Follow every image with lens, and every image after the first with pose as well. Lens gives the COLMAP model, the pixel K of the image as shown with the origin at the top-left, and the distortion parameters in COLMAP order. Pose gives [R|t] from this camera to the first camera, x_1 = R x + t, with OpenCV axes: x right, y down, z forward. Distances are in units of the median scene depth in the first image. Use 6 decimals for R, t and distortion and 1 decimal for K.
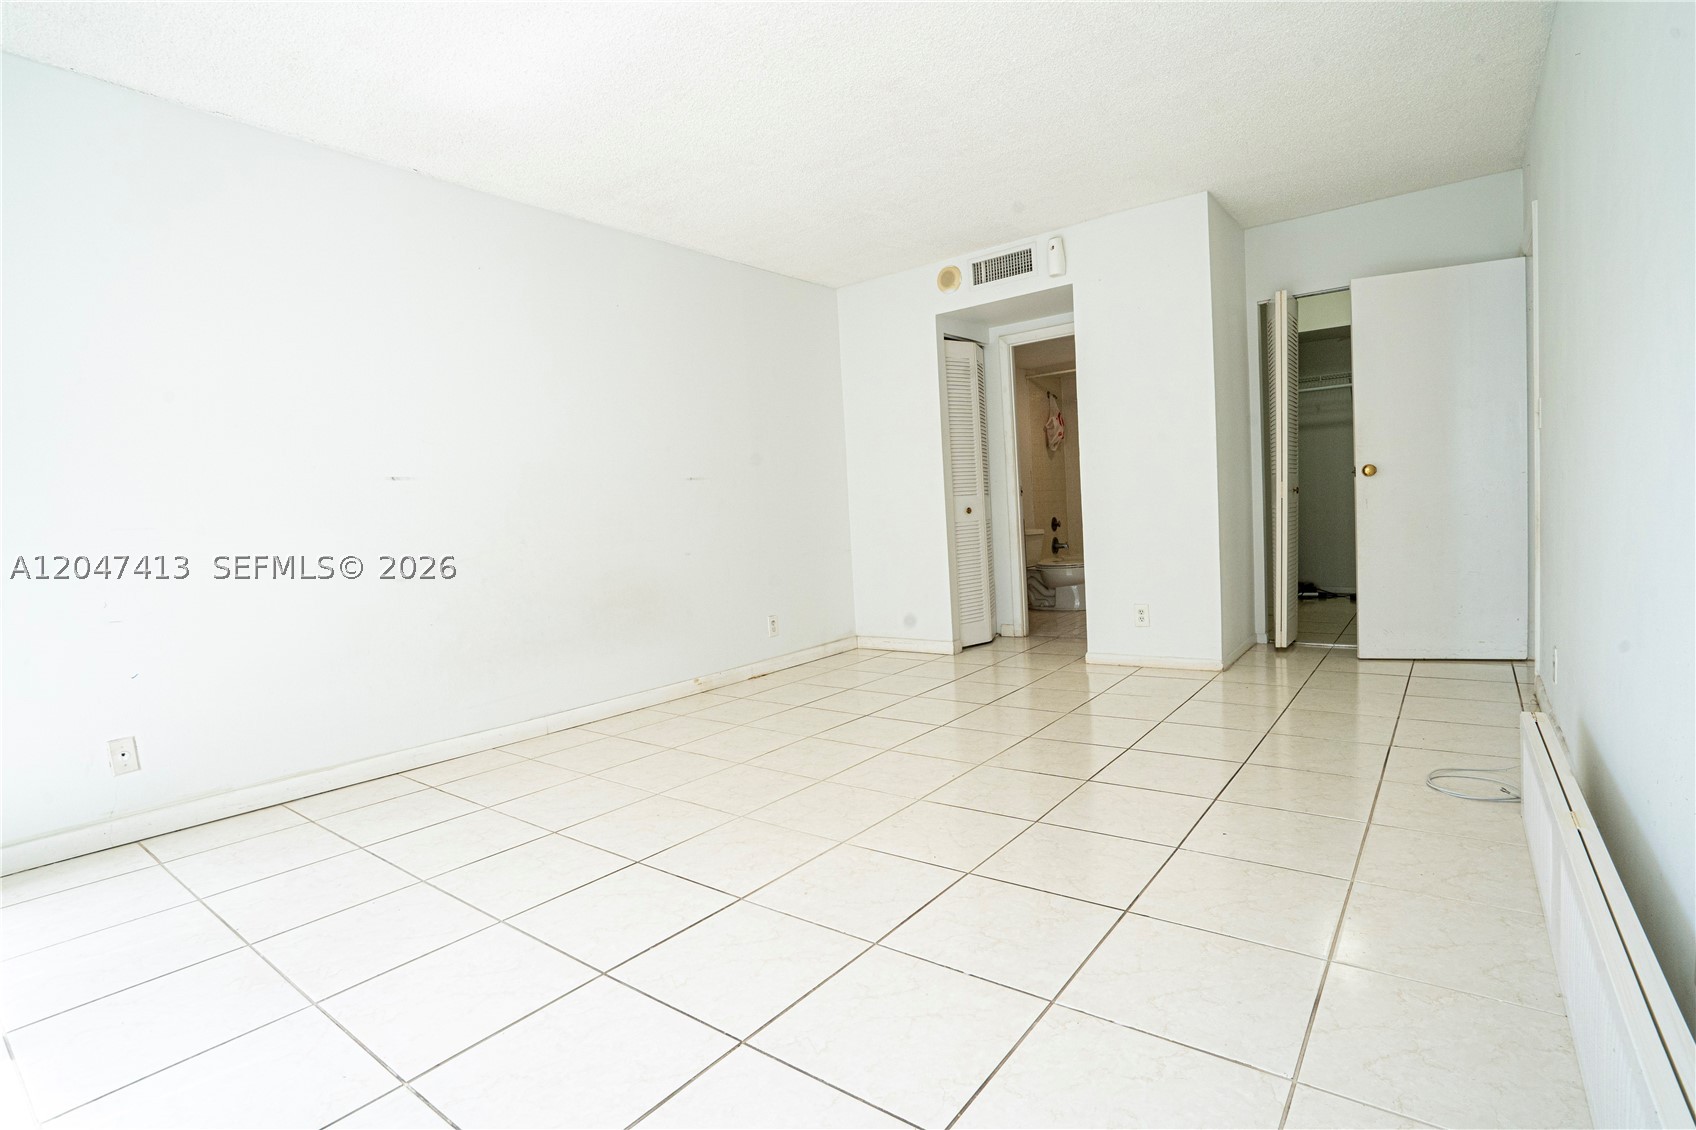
lens RADIAL K [[807.2, 0, 848.0], [0, 807.2, 565.0], [0, 0, 1]] dist [-0.065367, 0.025910]
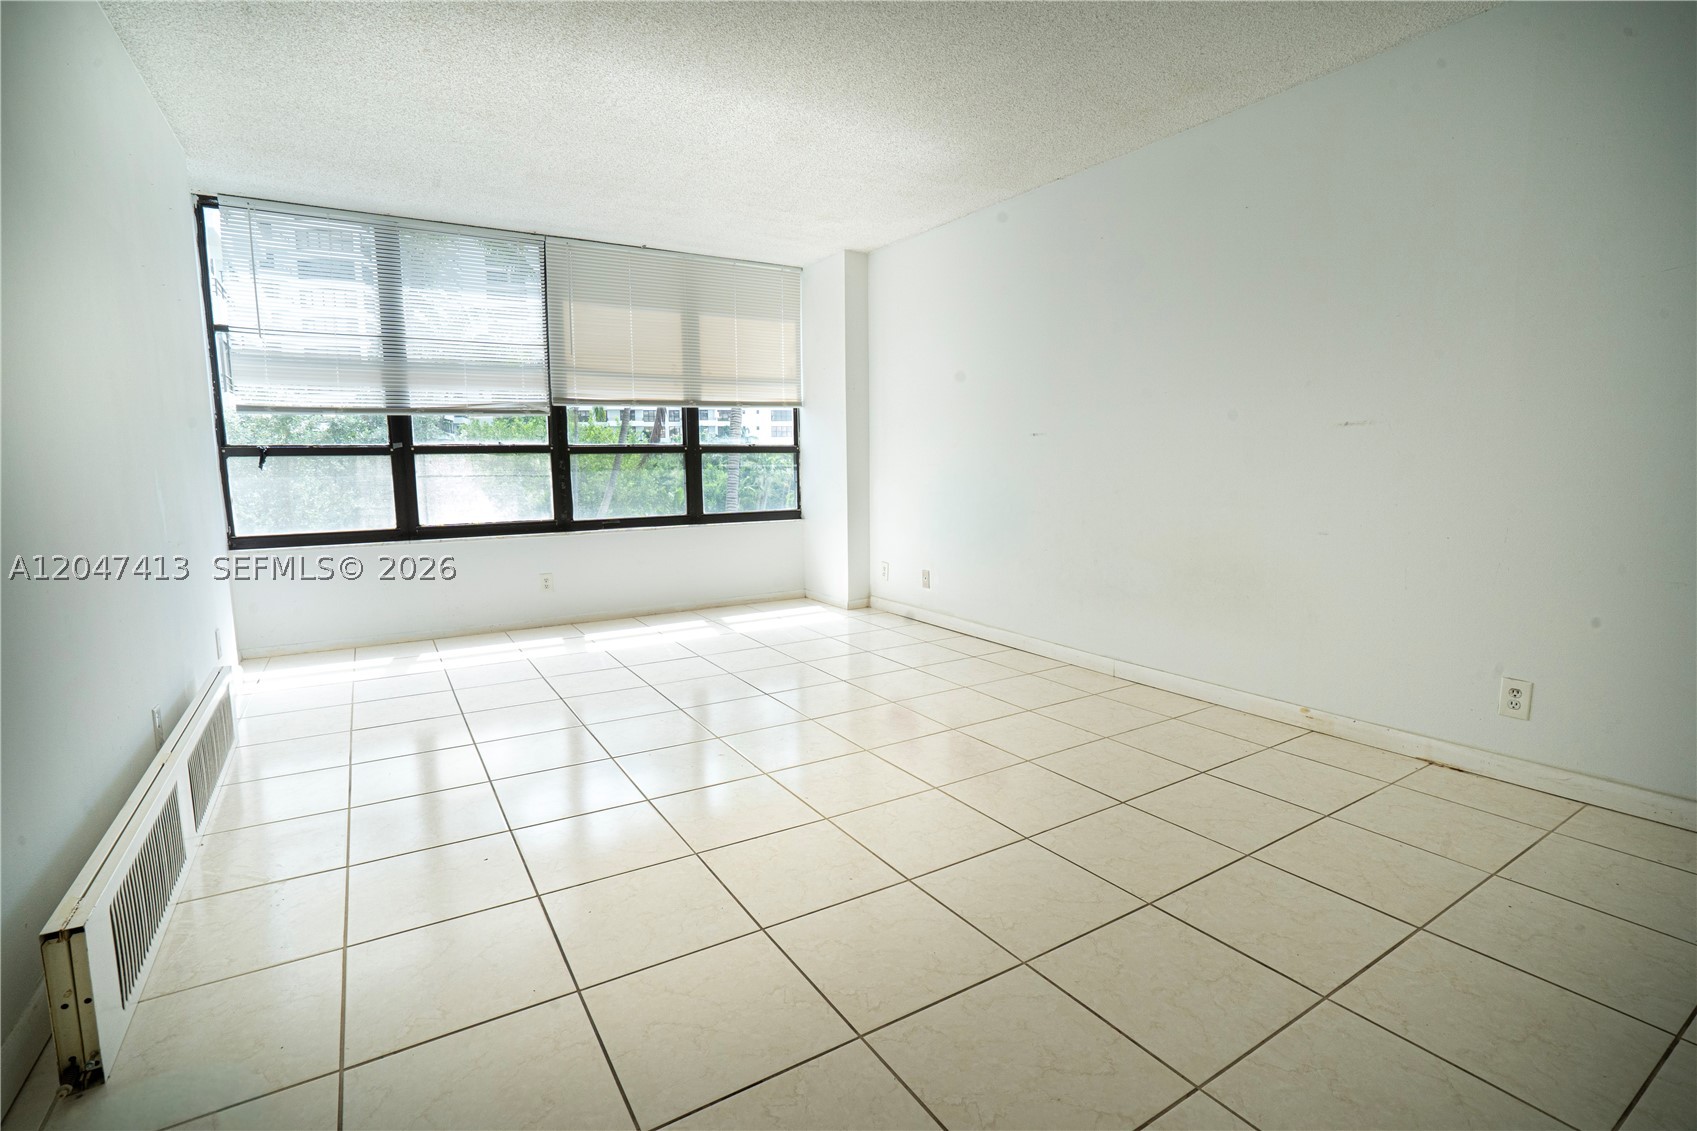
lens RADIAL K [[807.6, 0, 848.5], [0, 807.6, 565.5], [0, 0, 1]] dist [-0.065367, 0.025910]
pose [[-0.351080, 0.179469, -0.918985, 0.691072], [-0.030199, 0.978779, 0.202683, -0.133892], [0.935858, 0.098910, -0.338210, 1.022989]]
